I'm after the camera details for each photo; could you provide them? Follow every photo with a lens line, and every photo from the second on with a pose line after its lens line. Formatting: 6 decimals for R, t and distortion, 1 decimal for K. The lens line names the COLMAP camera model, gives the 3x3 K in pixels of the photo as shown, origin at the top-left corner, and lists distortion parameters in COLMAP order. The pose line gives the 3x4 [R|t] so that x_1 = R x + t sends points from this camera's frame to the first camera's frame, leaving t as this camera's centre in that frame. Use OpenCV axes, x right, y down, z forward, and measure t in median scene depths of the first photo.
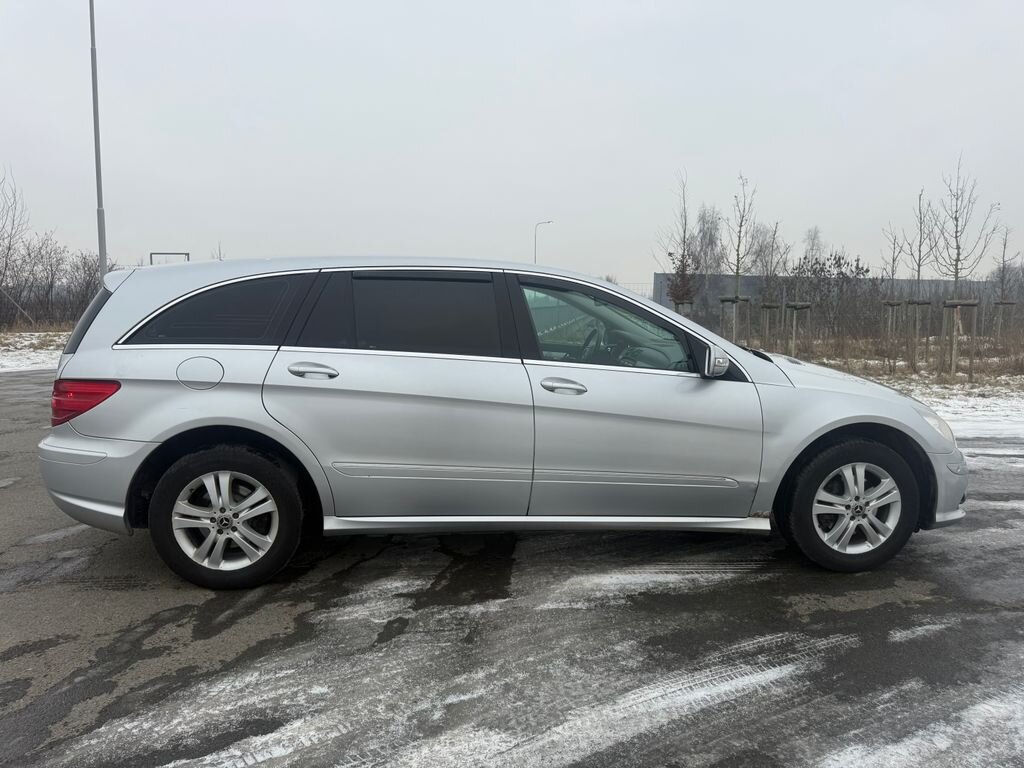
lens RADIAL K [[720.8, 0, 508.2], [0, 720.8, 383.3], [0, 0, 1]] dist [0.064104, -0.066175]
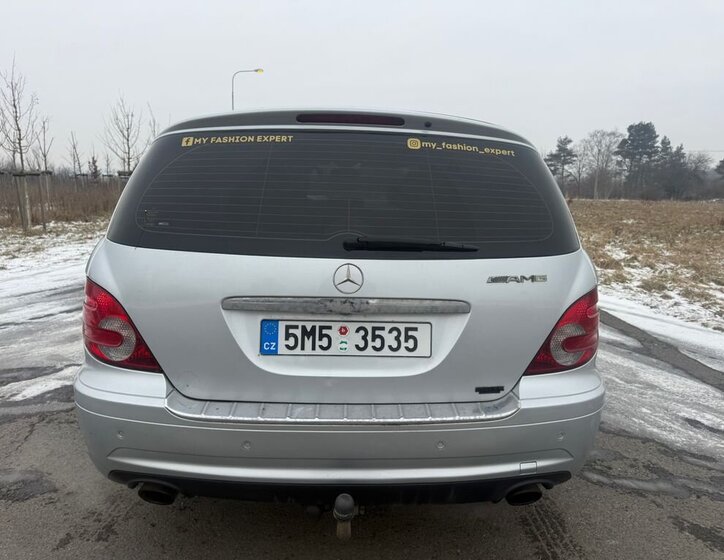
lens RADIAL K [[534.3, 0, 362.0], [0, 534.3, 280.0], [0, 0, 1]] dist [0.050542, -0.067317]
pose [[0.063978, -0.192409, 0.979227, -1.117360], [0.105331, 0.977058, 0.185101, -0.127815], [-0.992377, 0.091301, 0.082777, 1.170478]]
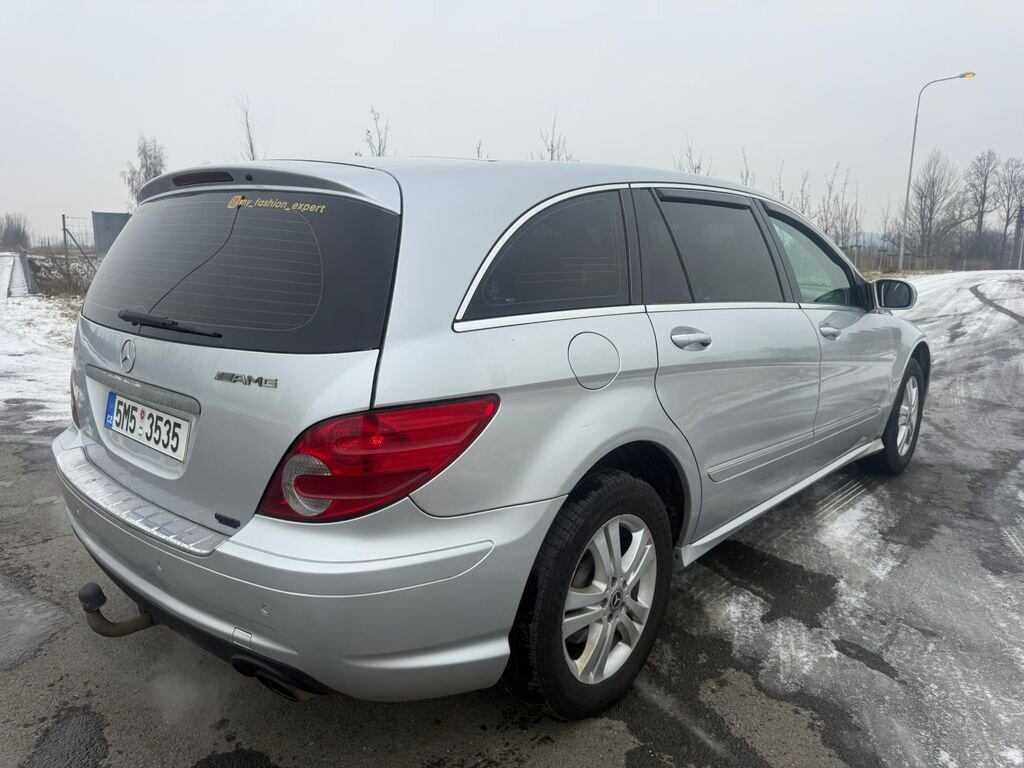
lens RADIAL K [[732.4, 0, 509.7], [0, 732.4, 387.8], [0, 0, 1]] dist [0.058534, -0.055134]
pose [[0.736742, -0.135087, 0.662542, -0.841281], [0.085188, 0.990577, 0.107243, -0.059247], [-0.670786, -0.022570, 0.741307, 0.608291]]
